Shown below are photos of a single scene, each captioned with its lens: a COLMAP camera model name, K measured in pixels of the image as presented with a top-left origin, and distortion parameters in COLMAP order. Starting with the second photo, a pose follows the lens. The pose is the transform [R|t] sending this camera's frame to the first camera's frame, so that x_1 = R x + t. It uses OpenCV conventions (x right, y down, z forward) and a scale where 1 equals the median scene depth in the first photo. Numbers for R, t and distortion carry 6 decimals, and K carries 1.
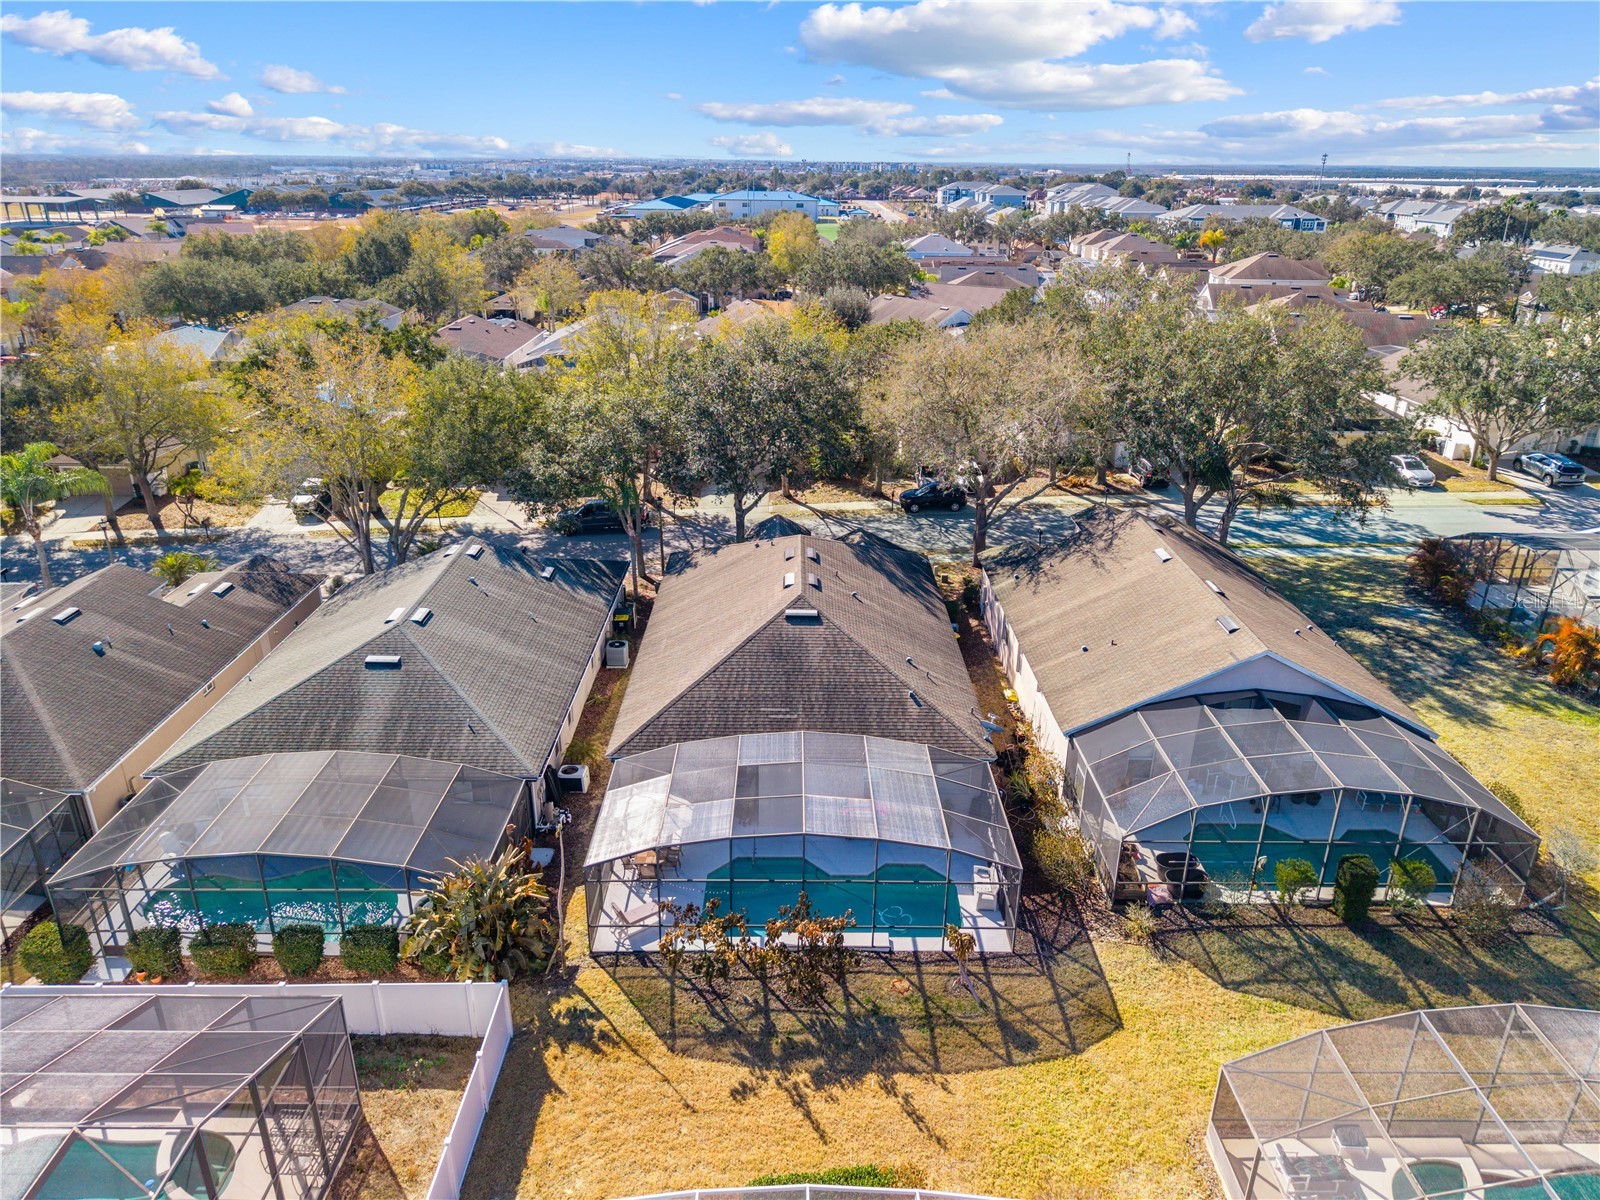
lens RADIAL K [[1097.0, 0, 800.0], [0, 1097.0, 600.0], [0, 0, 1]] dist [-0.000168, -0.000594]
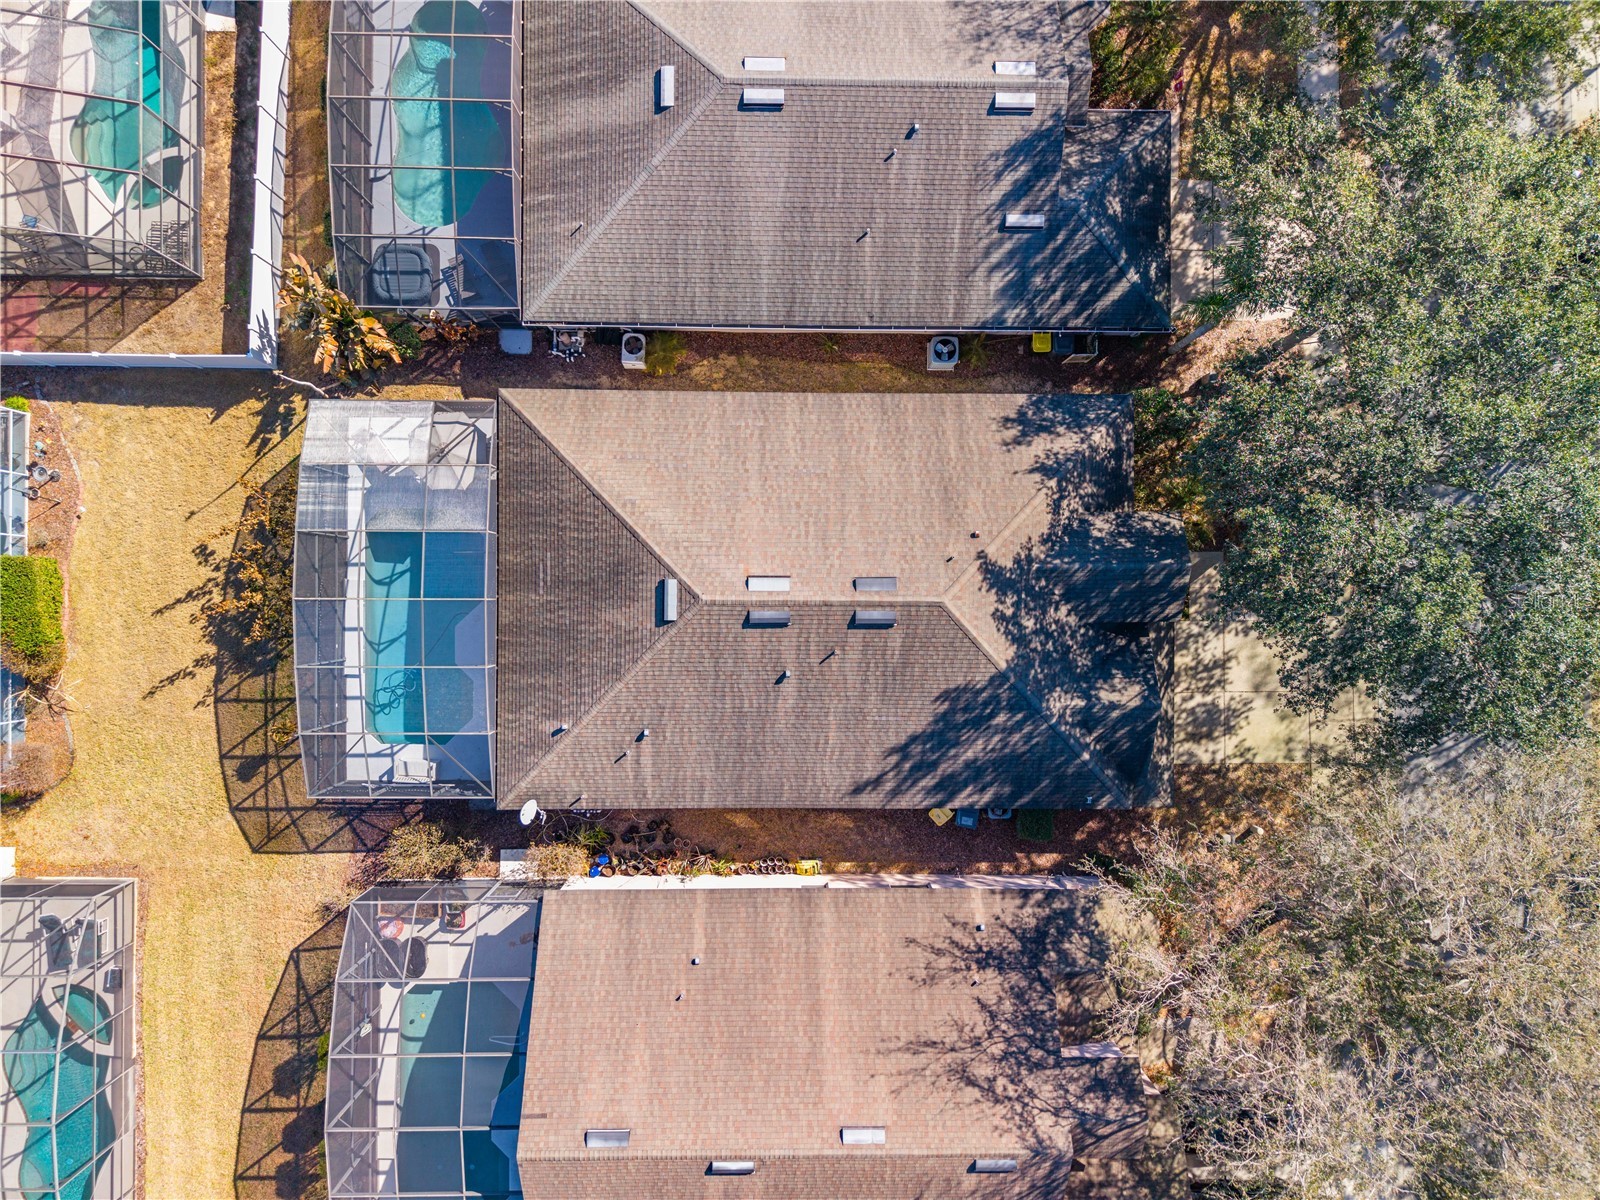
lens RADIAL K [[1097.0, 0, 800.0], [0, 1097.0, 600.0], [0, 0, 1]] dist [-0.000168, -0.000594]
pose [[-0.010905, 0.999878, -0.011169, 0.011690], [-0.386120, 0.006093, 0.922429, -1.036045], [0.922384, 0.014372, 0.386006, 1.109115]]
